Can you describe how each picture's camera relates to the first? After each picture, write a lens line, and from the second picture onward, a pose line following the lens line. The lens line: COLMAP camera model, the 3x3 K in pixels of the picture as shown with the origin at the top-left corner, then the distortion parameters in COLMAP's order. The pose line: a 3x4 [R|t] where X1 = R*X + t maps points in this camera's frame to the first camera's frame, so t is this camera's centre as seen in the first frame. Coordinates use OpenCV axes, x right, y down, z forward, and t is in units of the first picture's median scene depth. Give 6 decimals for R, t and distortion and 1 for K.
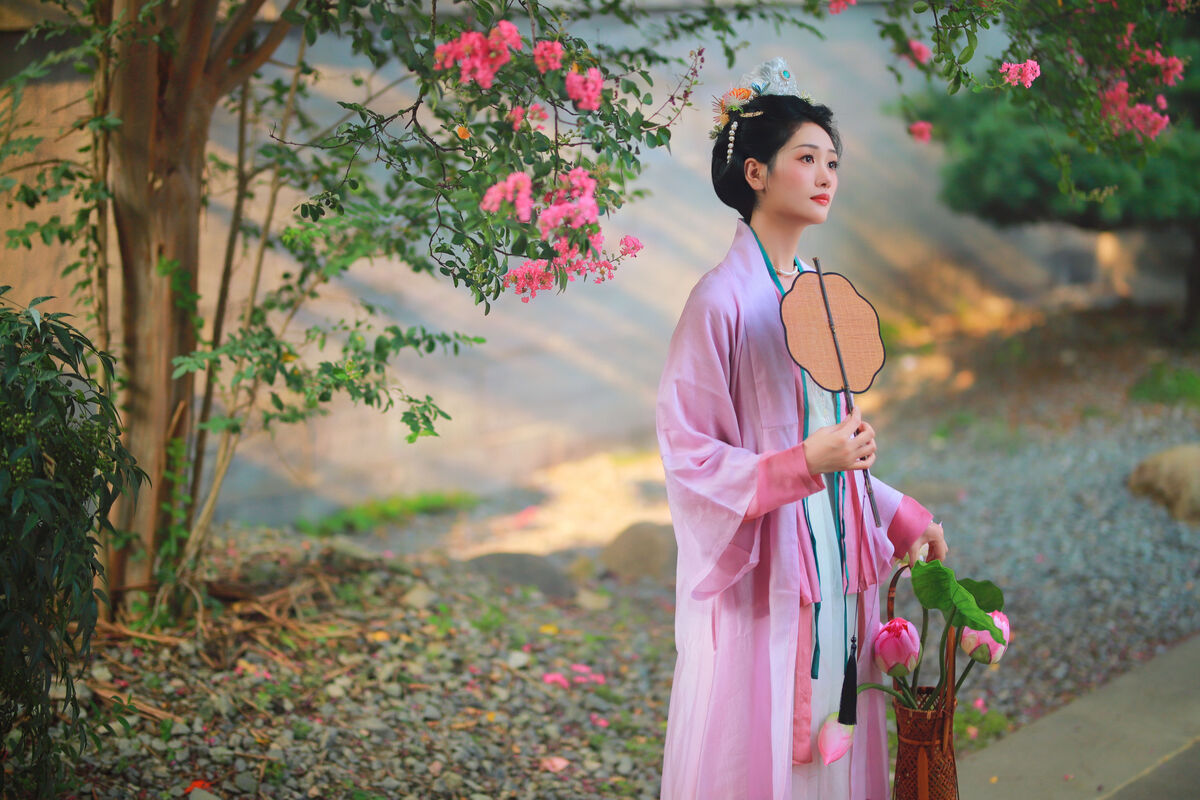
lens RADIAL K [[2864.1, 0, 594.9], [0, 2864.1, 392.6], [0, 0, 1]] dist [0.023808, 0.000000]
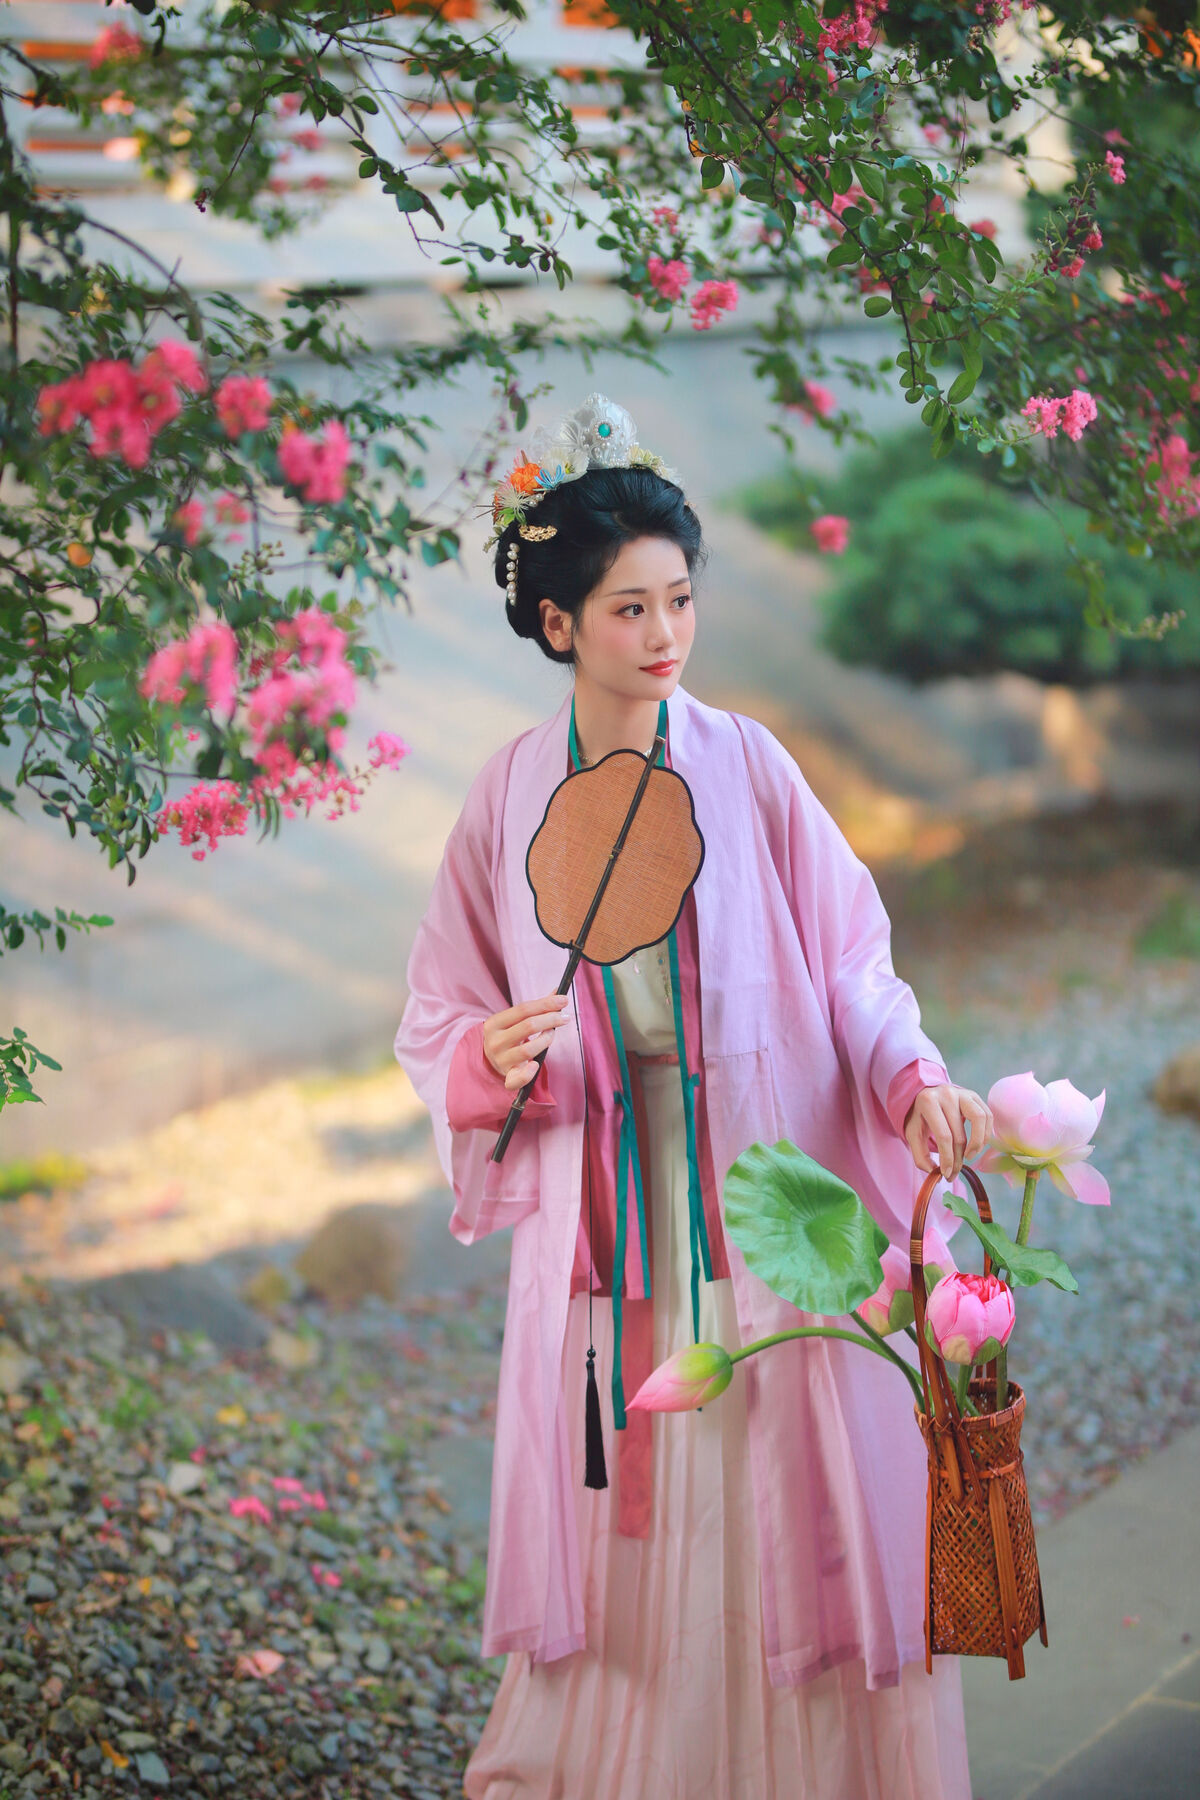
lens RADIAL K [[4296.2, 0, 568.9], [0, 4296.2, 838.7], [0, 0, 1]] dist [0.023808, 0.000000]
pose [[0.995735, -0.040170, 0.083058, -0.017206], [0.042263, 0.998828, -0.023589, -0.010348], [-0.082013, 0.026998, 0.996265, 0.138654]]
